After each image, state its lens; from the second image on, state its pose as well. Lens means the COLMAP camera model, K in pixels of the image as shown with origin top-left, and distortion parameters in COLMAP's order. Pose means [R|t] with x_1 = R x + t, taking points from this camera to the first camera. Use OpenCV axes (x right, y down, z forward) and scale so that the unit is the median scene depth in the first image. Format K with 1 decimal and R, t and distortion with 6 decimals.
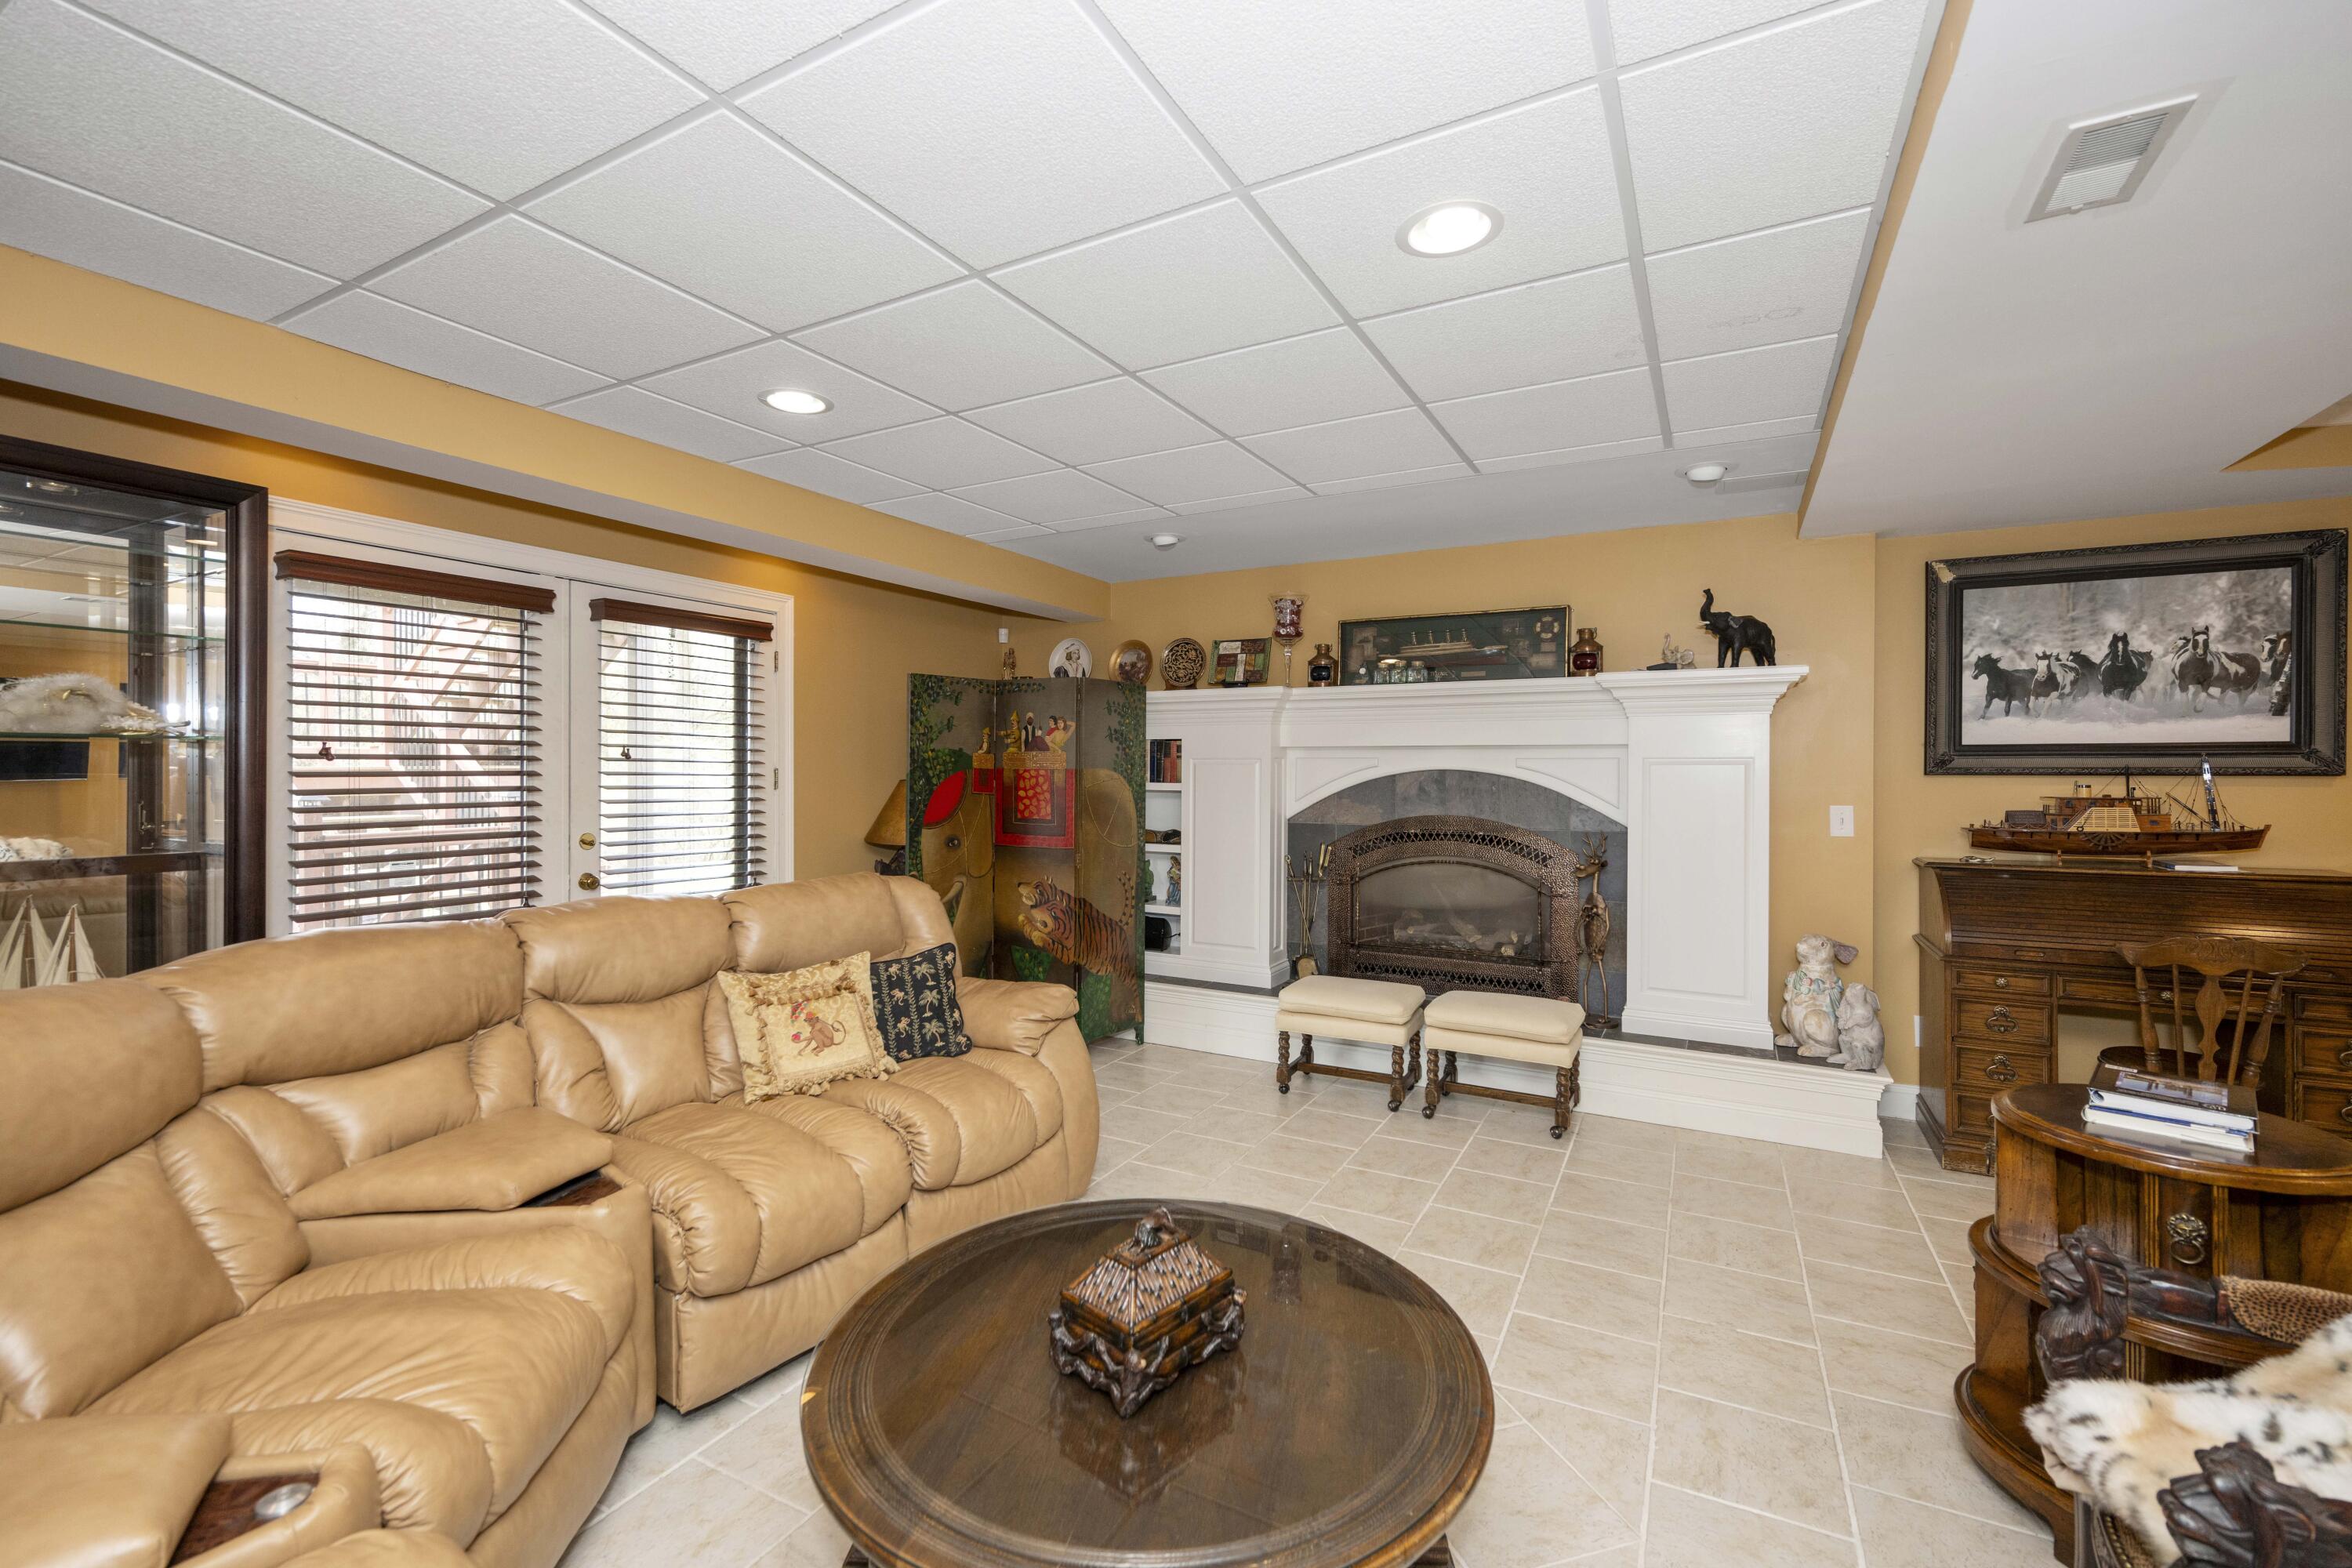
lens RADIAL K [[1003.6, 0, 1184.9], [0, 1003.6, 778.5], [0, 0, 1]] dist [0.000049, 0.001720]
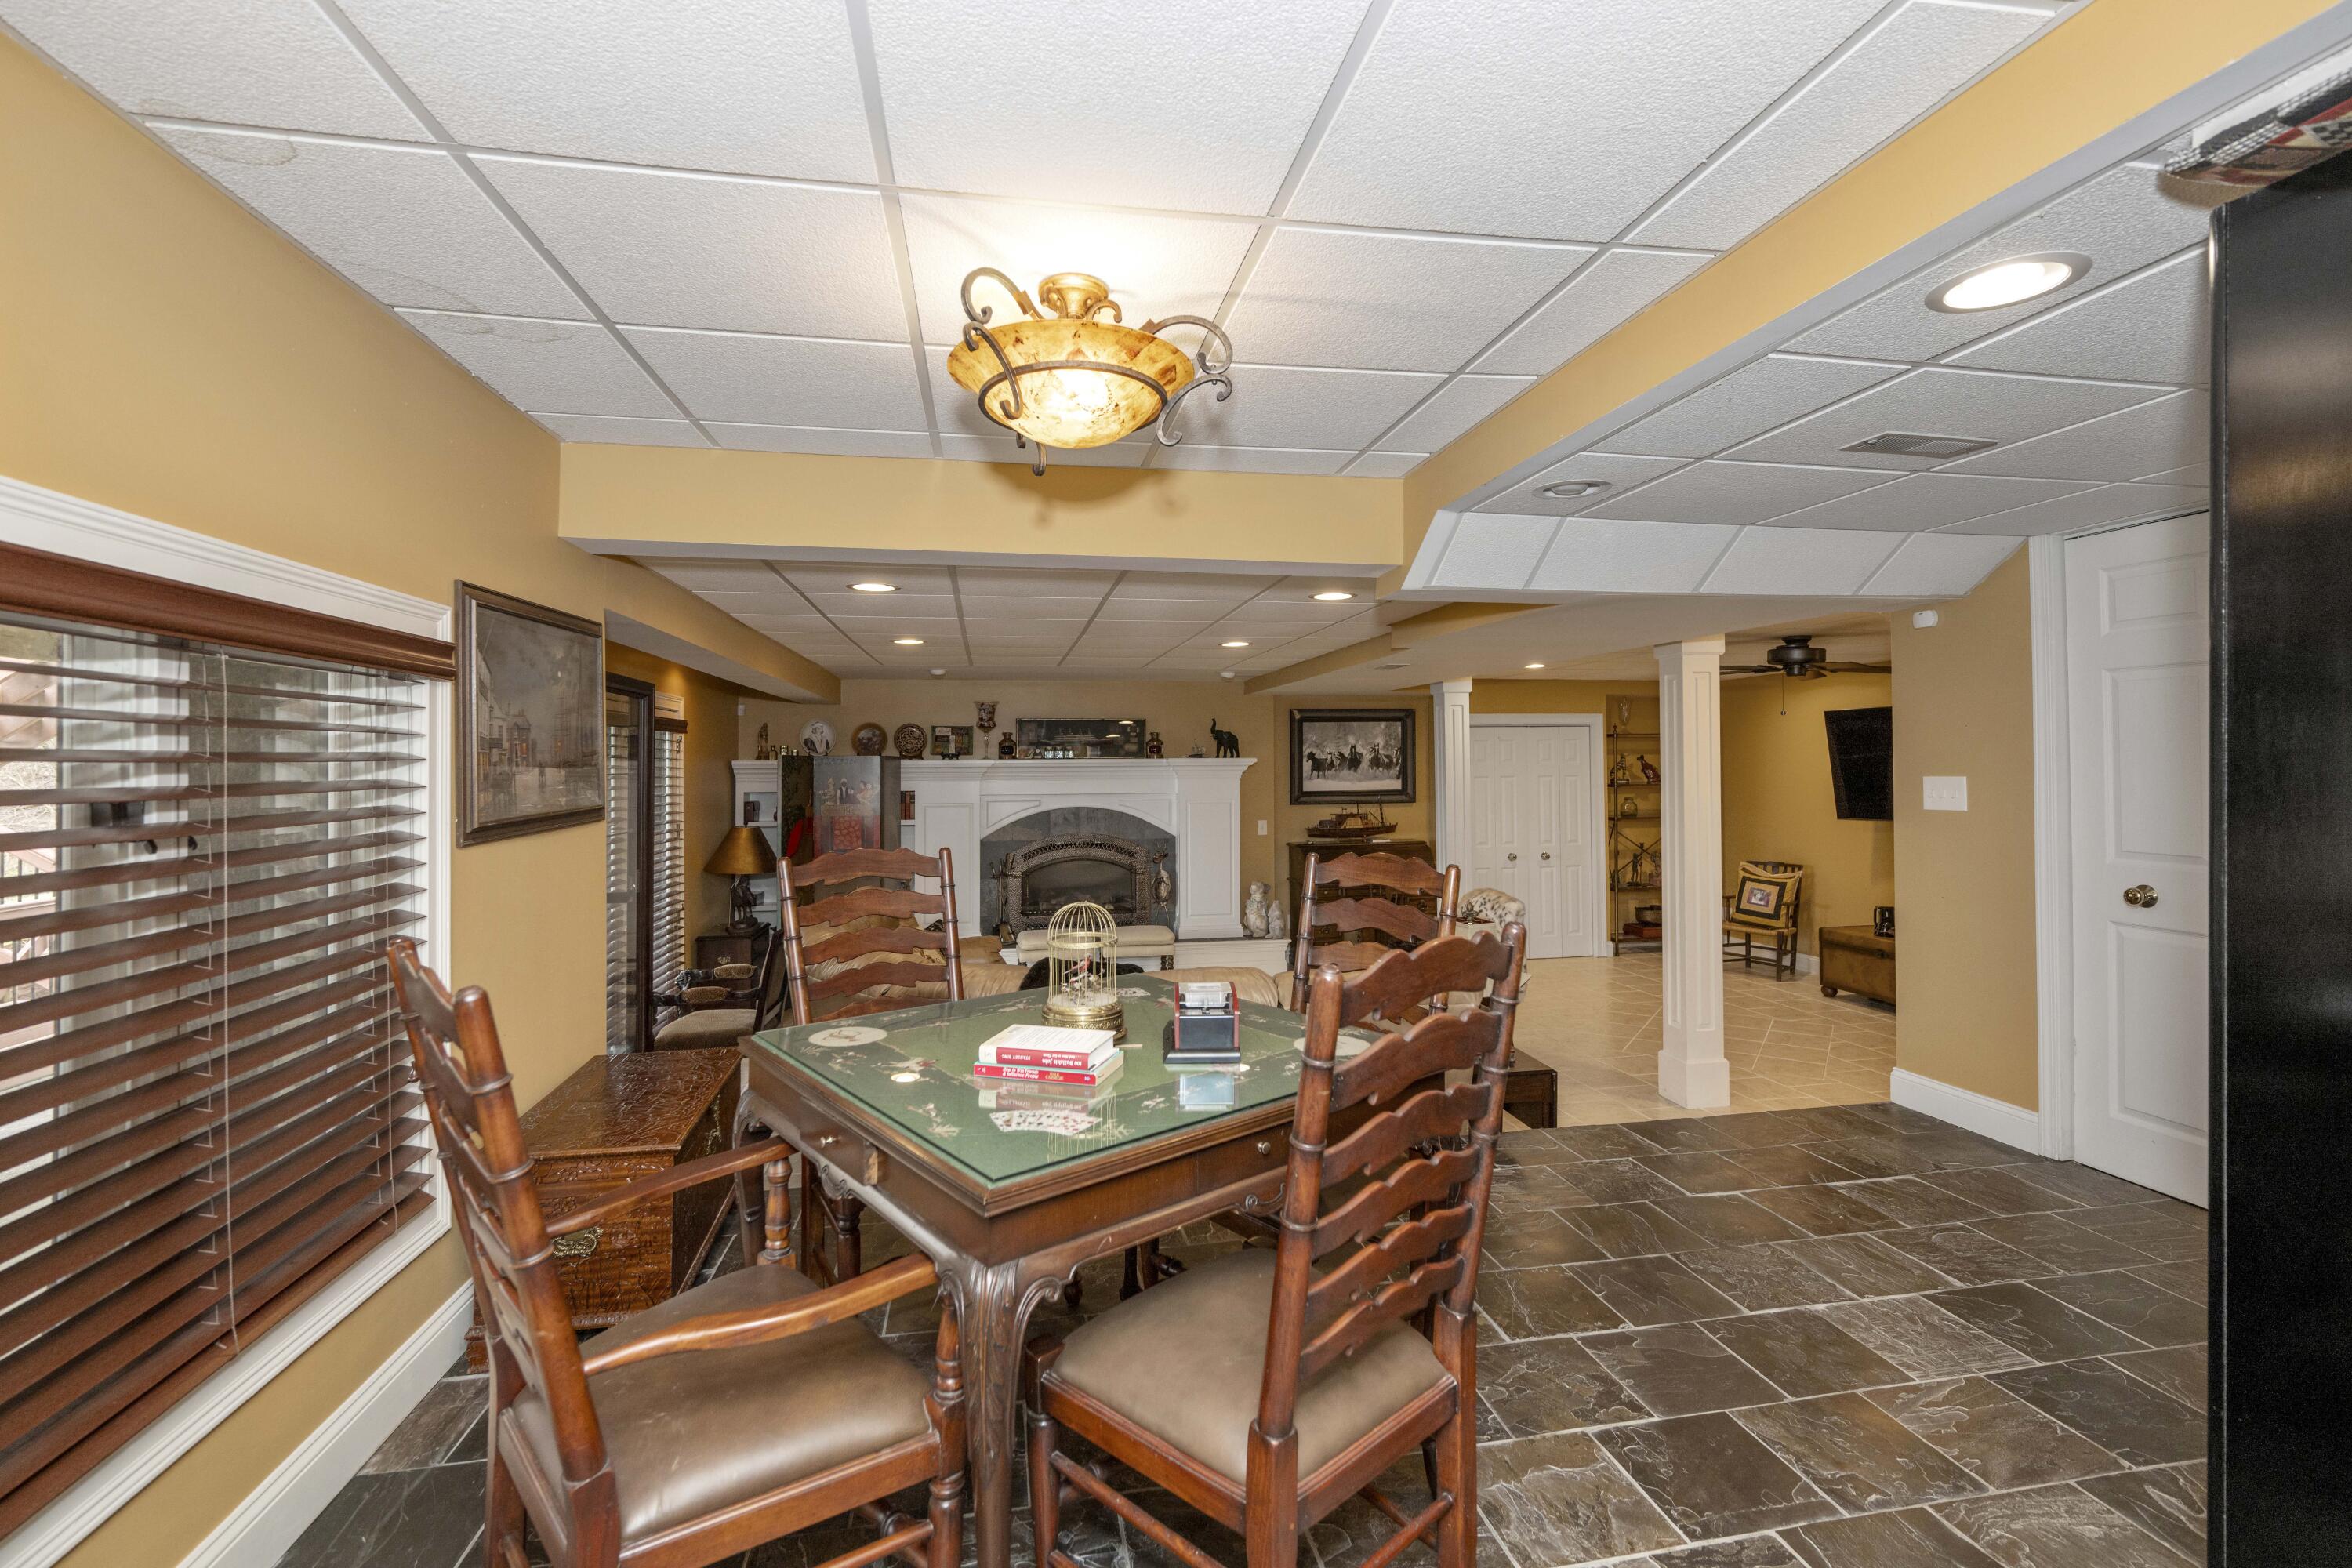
lens RADIAL K [[1003.6, 0, 1172.5], [0, 1003.6, 774.6], [0, 0, 1]] dist [0.000049, 0.001720]
pose [[0.785827, -0.013360, 0.618302, -0.830487], [0.015847, 0.999873, 0.001465, -0.077678], [-0.618243, 0.008646, 0.785939, -0.573973]]
